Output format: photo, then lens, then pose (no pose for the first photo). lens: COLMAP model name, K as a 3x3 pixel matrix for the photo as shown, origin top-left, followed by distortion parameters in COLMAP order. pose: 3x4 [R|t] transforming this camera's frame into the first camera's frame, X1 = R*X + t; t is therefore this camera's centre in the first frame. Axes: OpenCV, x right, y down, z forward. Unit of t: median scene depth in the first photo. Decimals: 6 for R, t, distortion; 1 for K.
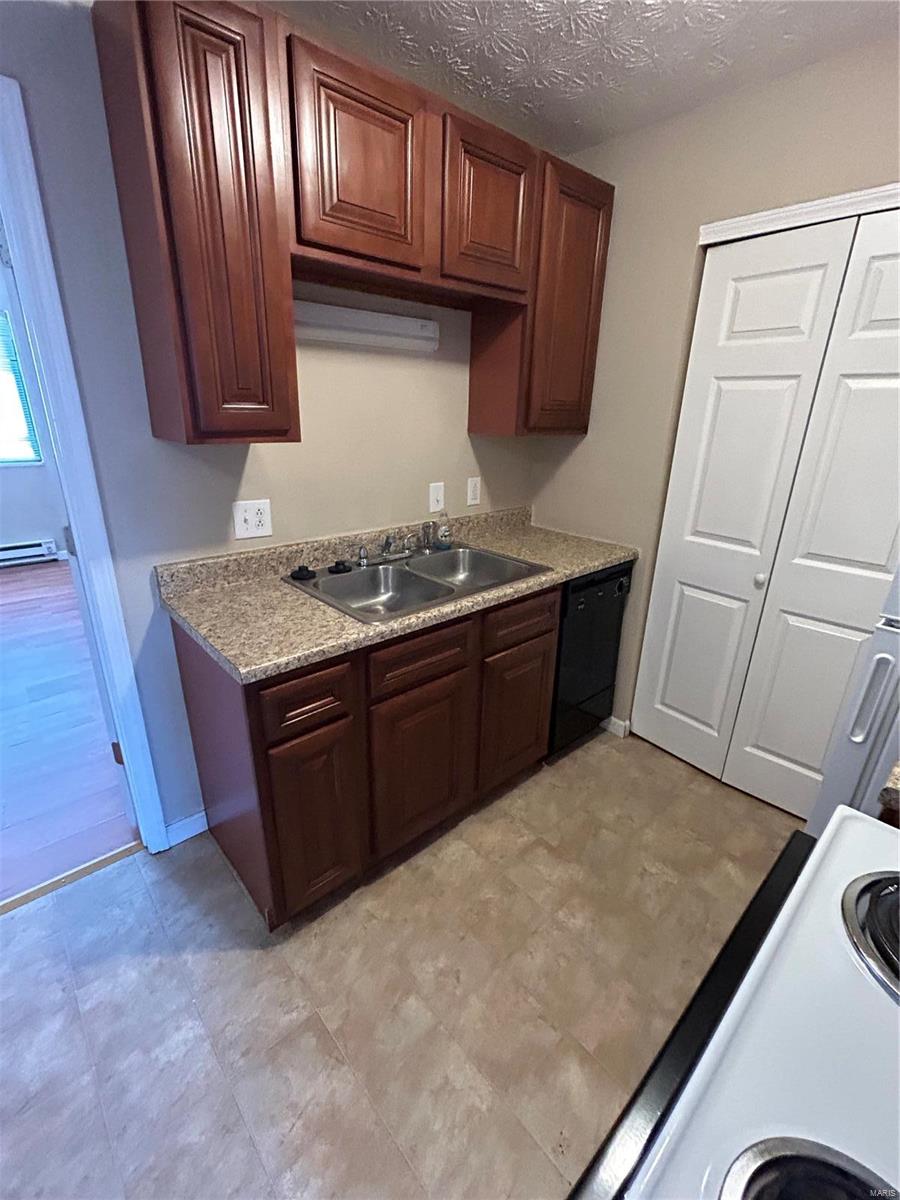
lens RADIAL K [[526.1, 0, 450.0], [0, 526.1, 600.0], [0, 0, 1]] dist [-0.000867, -0.000278]
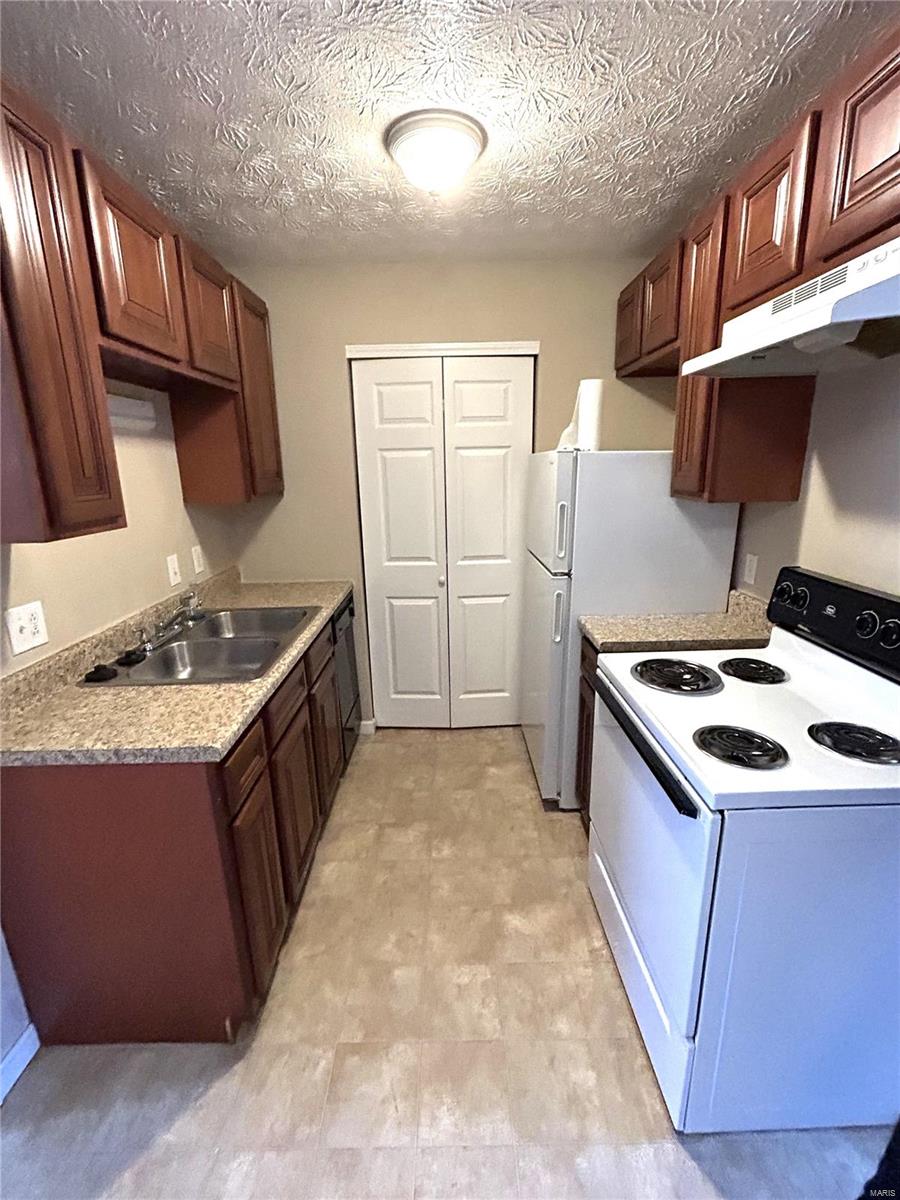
lens RADIAL K [[526.1, 0, 450.0], [0, 526.1, 600.0], [0, 0, 1]] dist [-0.000867, -0.000278]
pose [[0.667559, -0.224270, 0.709978, -0.478646], [0.293063, 0.955730, 0.026345, -0.019427], [-0.684456, 0.190481, 0.703731, -0.046594]]
